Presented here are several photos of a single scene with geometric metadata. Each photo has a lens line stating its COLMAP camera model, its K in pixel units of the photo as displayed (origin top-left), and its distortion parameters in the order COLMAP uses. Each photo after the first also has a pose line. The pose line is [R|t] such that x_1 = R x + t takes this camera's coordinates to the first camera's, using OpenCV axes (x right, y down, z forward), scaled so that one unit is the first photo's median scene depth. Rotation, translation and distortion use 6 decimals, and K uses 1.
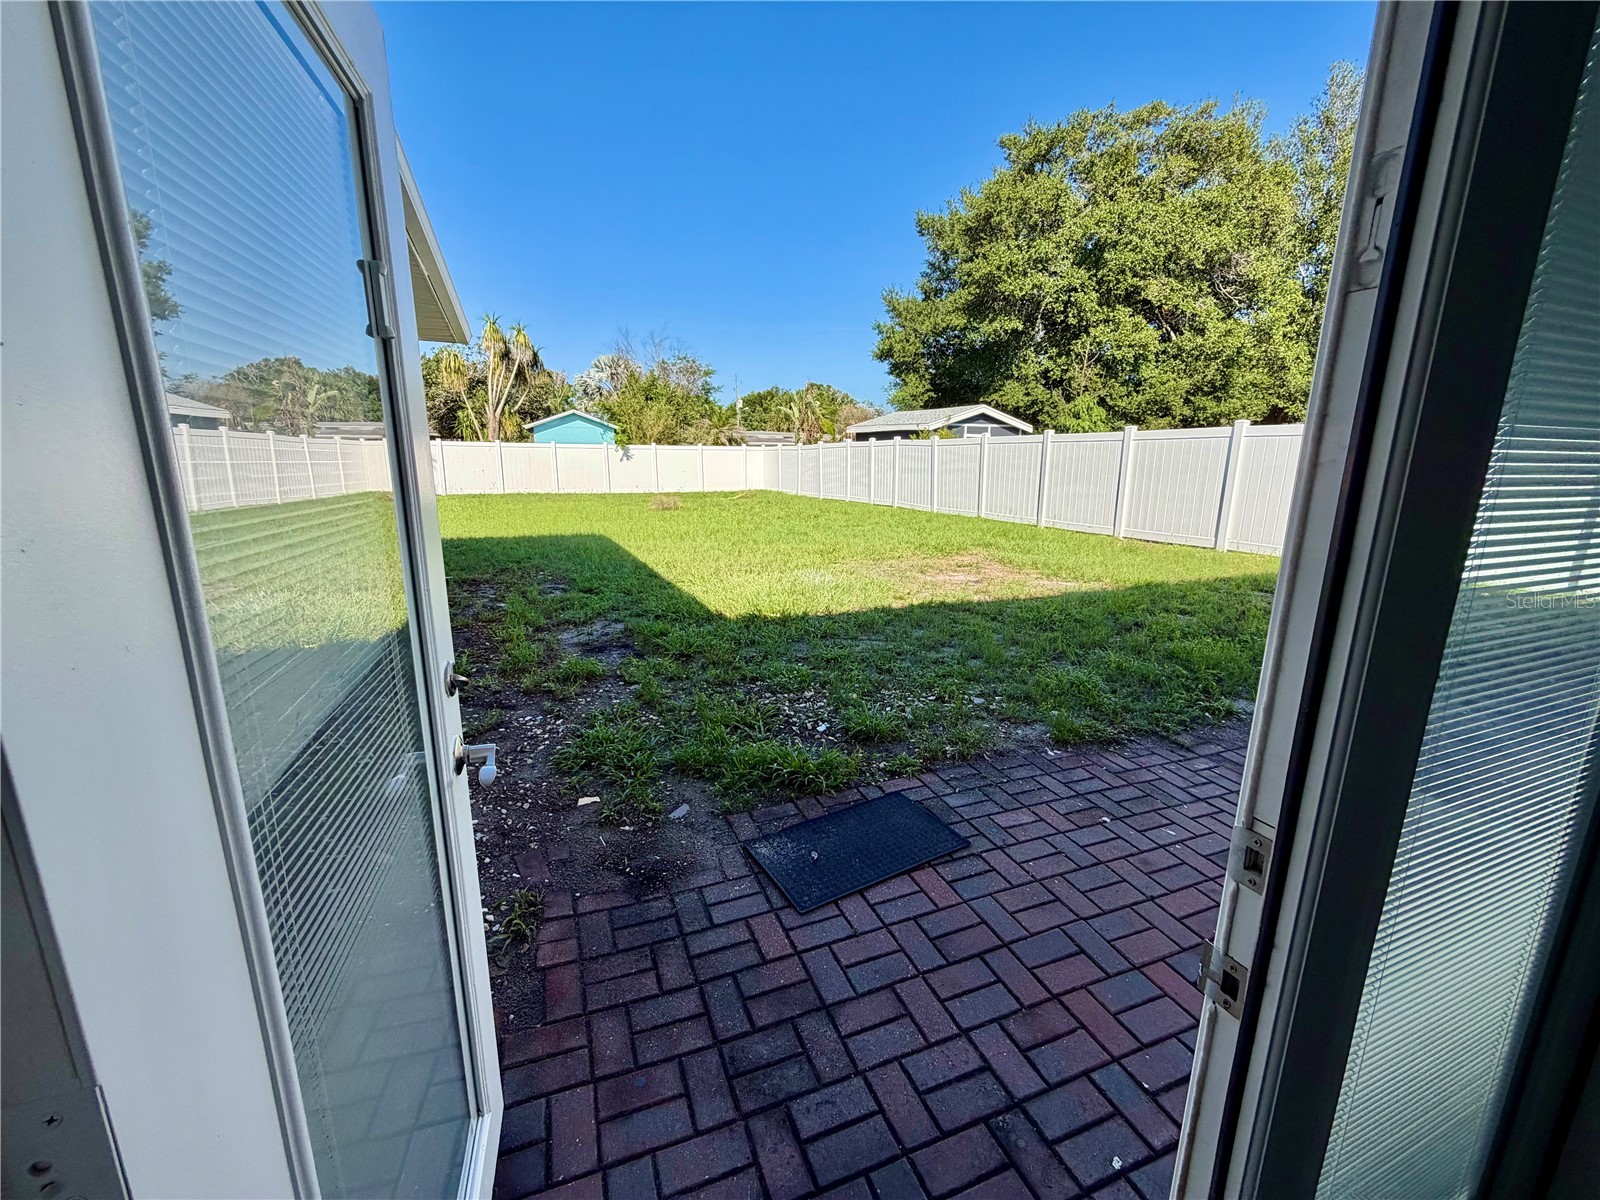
lens RADIAL K [[639.8, 0, 797.4], [0, 639.8, 601.5], [0, 0, 1]] dist [-0.000714, -0.000018]
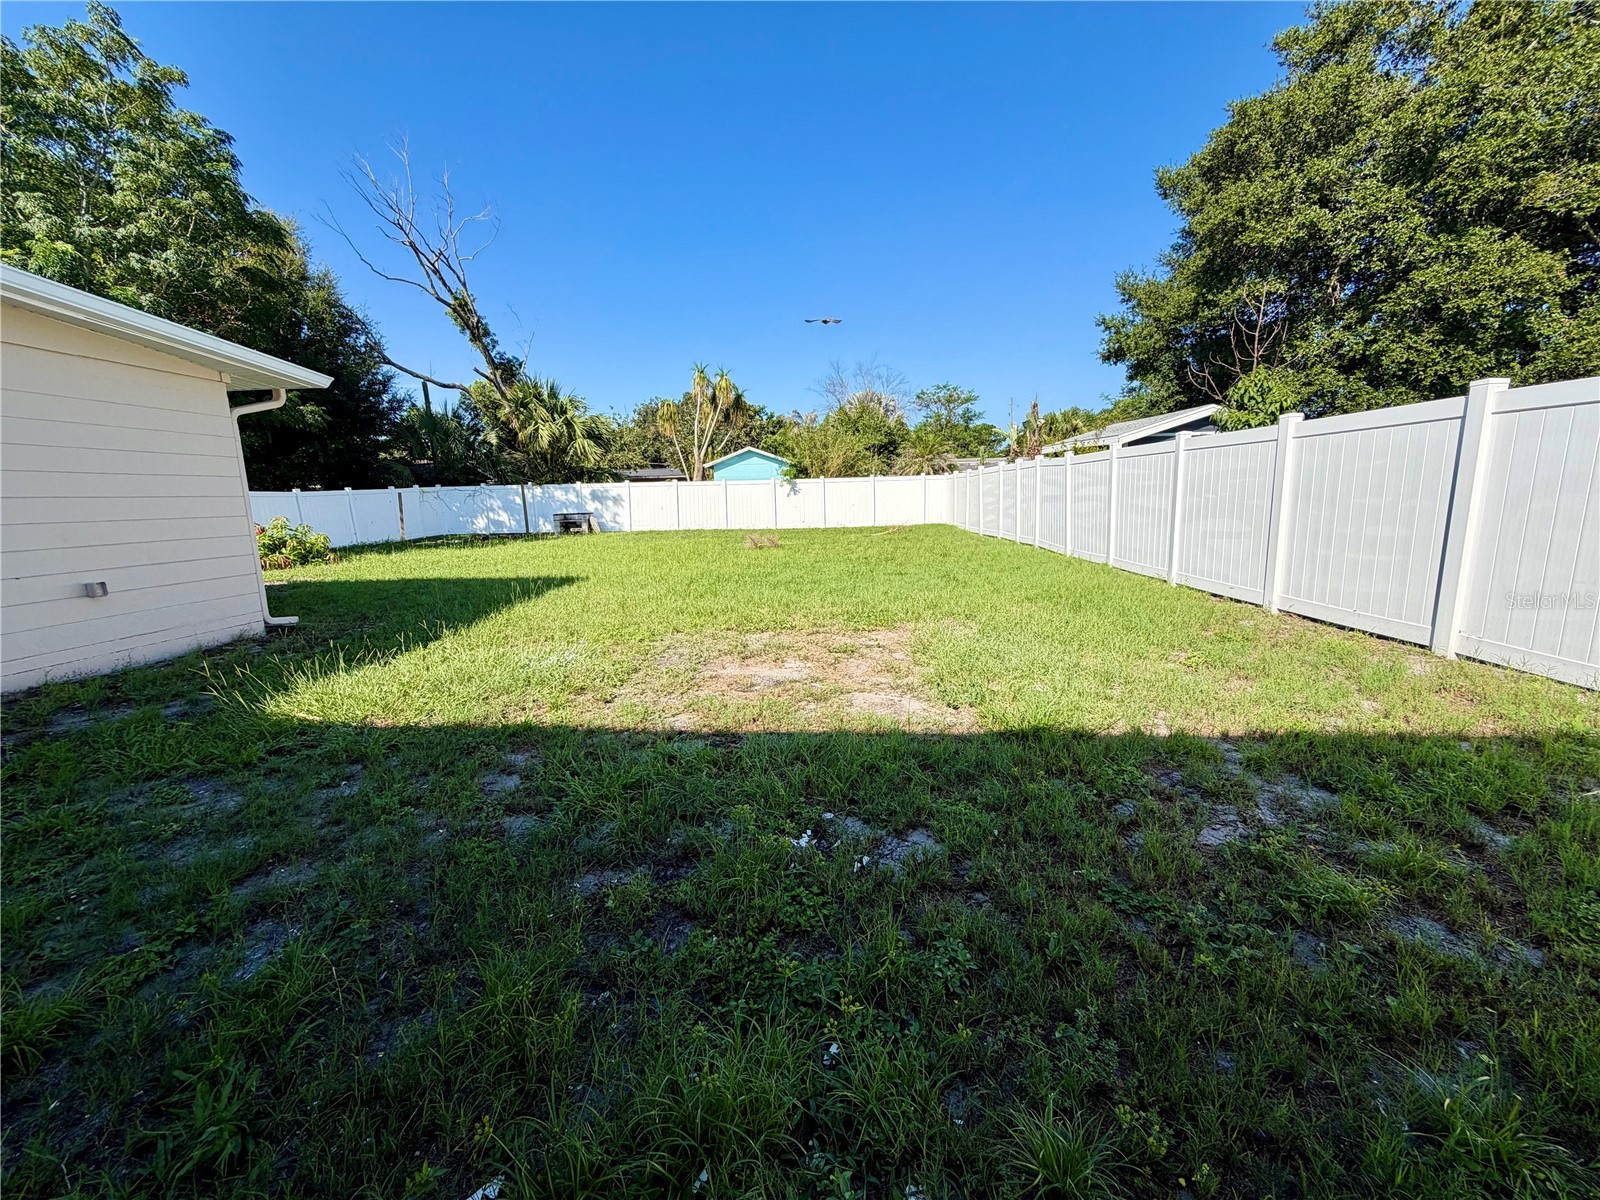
lens RADIAL K [[644.6, 0, 802.1], [0, 644.6, 597.0], [0, 0, 1]] dist [0.006995, -0.000912]
pose [[0.897372, 0.041385, -0.439330, 0.201118], [-0.065932, 0.996992, -0.040754, -0.031763], [0.436322, 0.065538, 0.897401, 0.160216]]
